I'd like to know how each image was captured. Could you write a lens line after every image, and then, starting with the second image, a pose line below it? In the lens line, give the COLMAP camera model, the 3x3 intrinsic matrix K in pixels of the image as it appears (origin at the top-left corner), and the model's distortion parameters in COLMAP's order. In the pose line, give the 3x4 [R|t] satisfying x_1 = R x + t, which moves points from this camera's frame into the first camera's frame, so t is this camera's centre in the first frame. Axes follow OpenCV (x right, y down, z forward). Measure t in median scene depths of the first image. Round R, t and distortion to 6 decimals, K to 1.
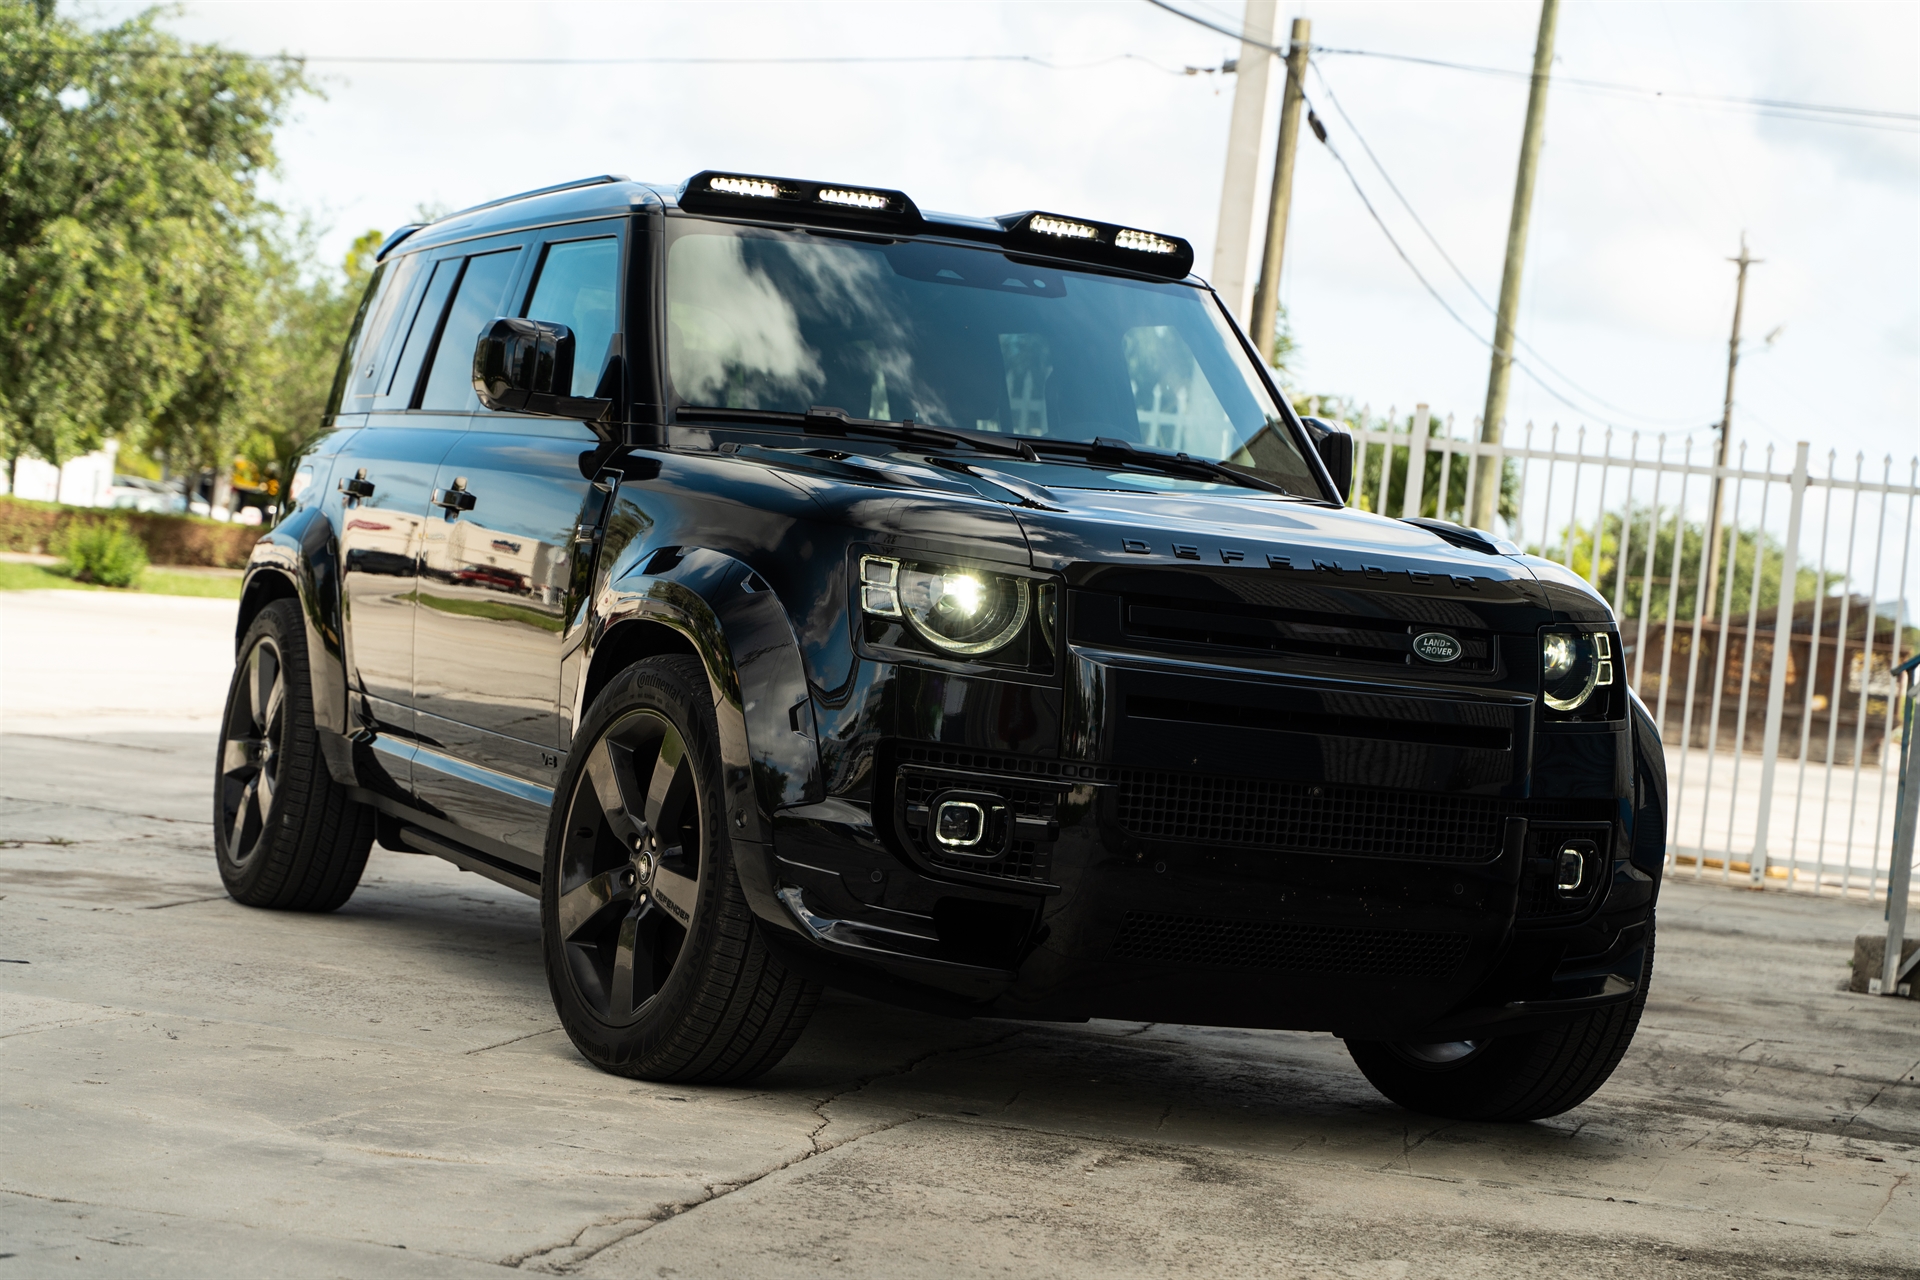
lens RADIAL K [[4029.7, 0, 950.5], [0, 4029.7, 632.7], [0, 0, 1]] dist [0.016269, 0.000000]
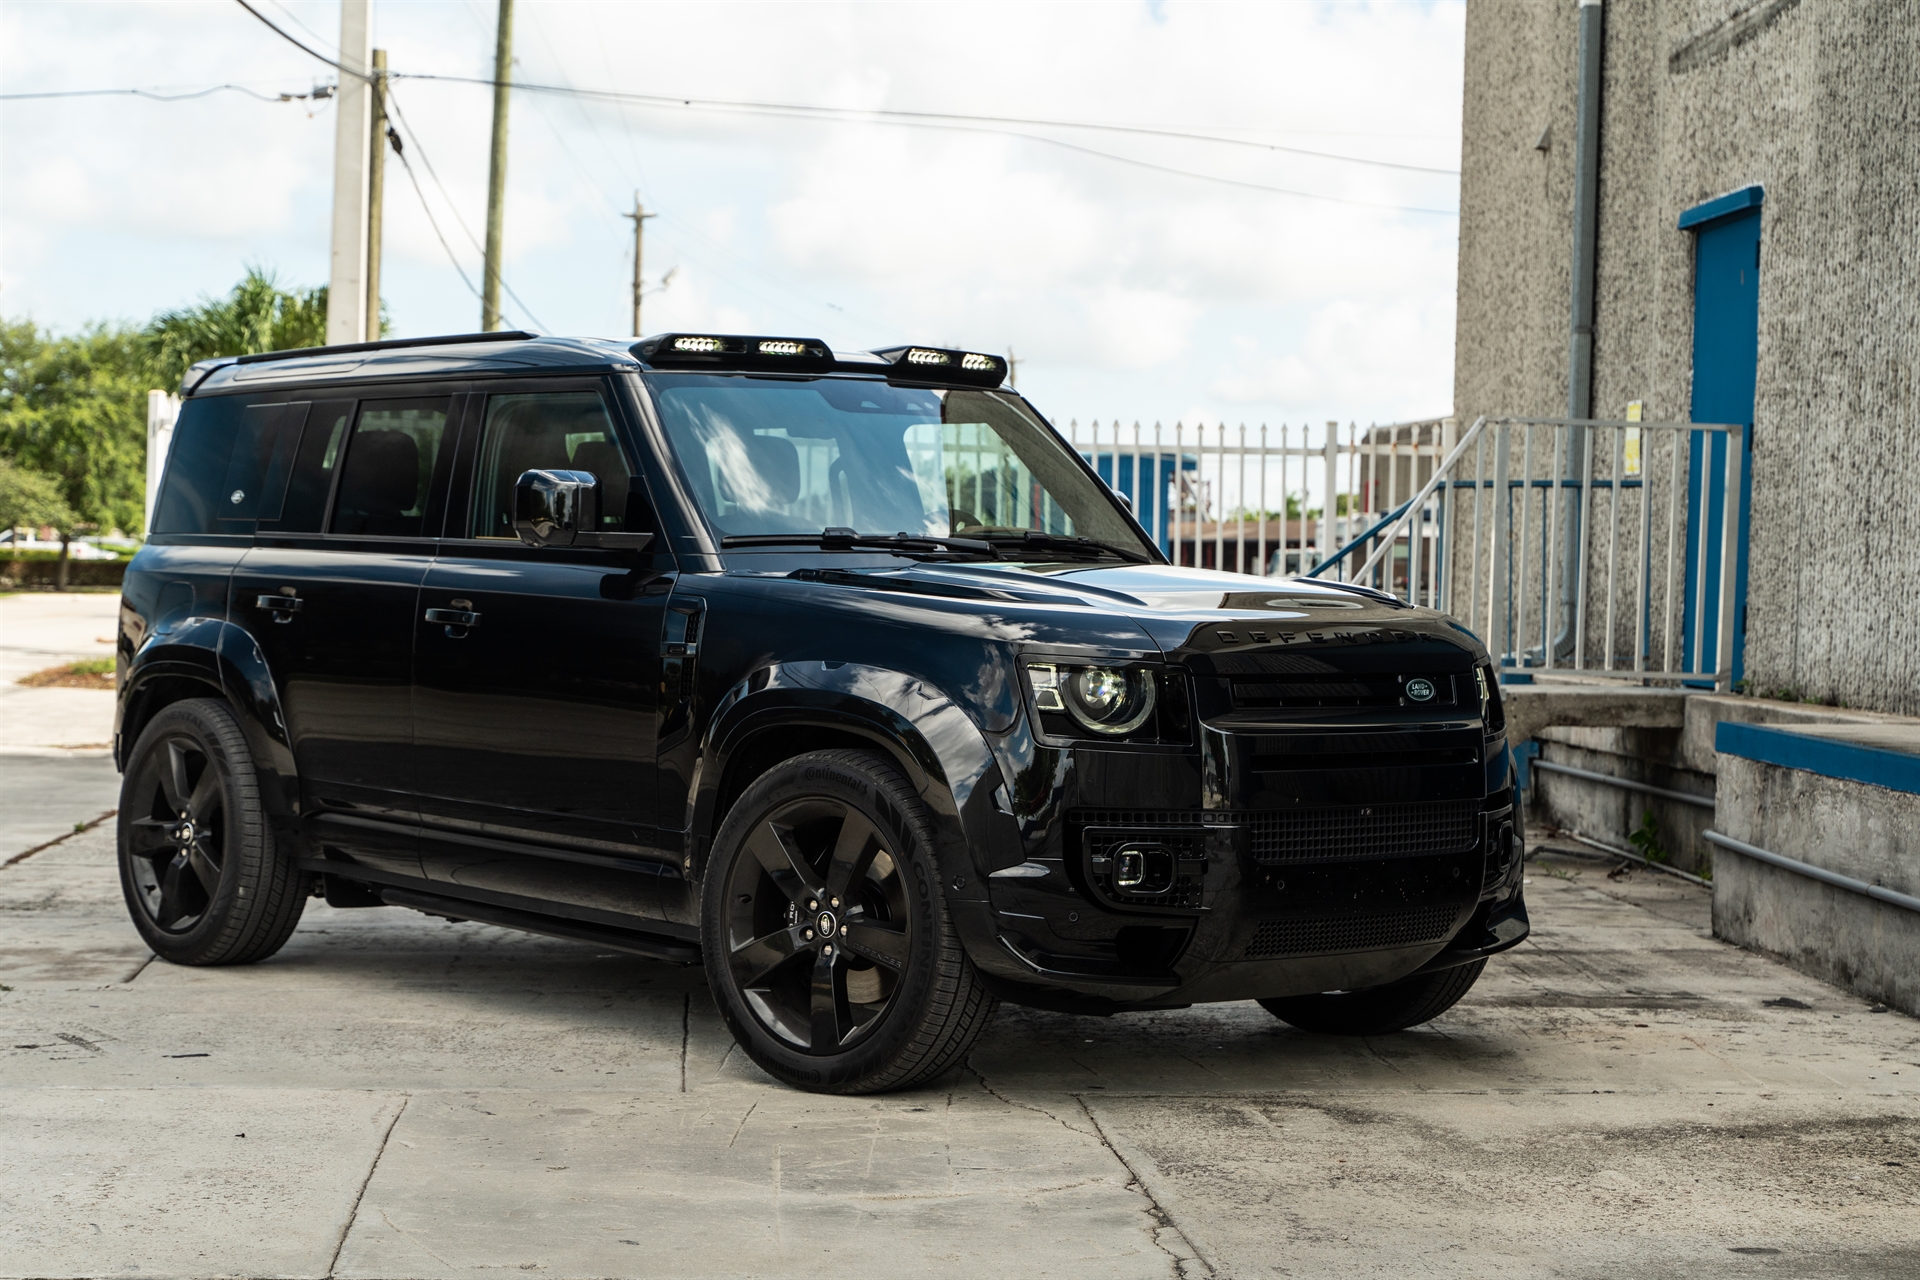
lens RADIAL K [[3420.5, 0, 959.8], [0, 3420.5, 642.1], [0, 0, 1]] dist [0.058936, 0.000000]
pose [[0.948831, -0.090315, 0.302594, -0.295411], [0.079624, 0.995692, 0.047513, -0.063535], [-0.305582, -0.020988, 0.951935, -0.010321]]
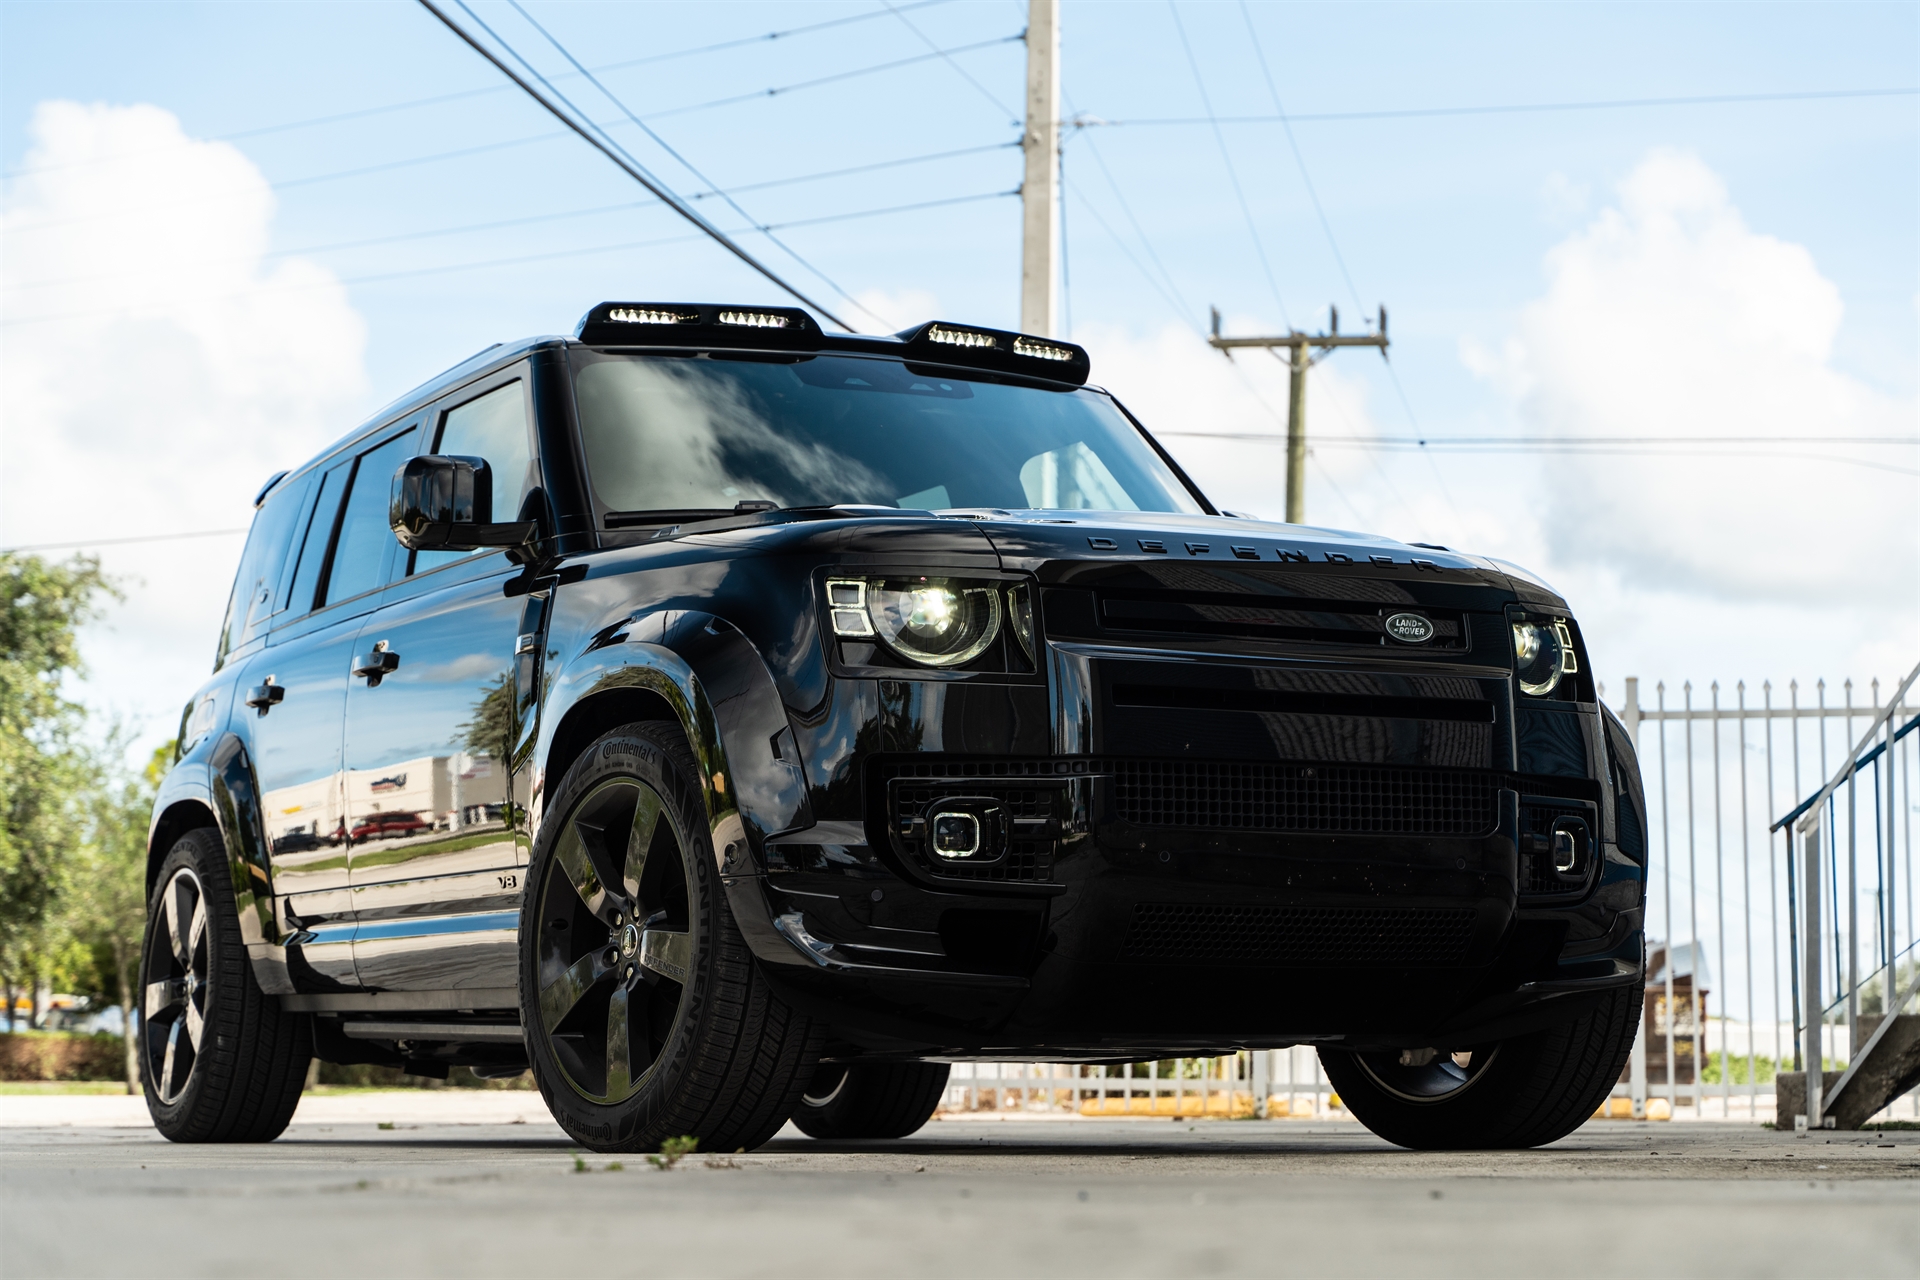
lens RADIAL K [[3917.2, 0, 972.6], [0, 3917.2, 645.8], [0, 0, 1]] dist [0.010977, 0.000000]
pose [[0.993296, -0.095805, 0.064682, -0.040531], [0.102718, 0.988189, -0.113719, 0.088463], [-0.053024, 0.119601, 0.991405, 0.041865]]
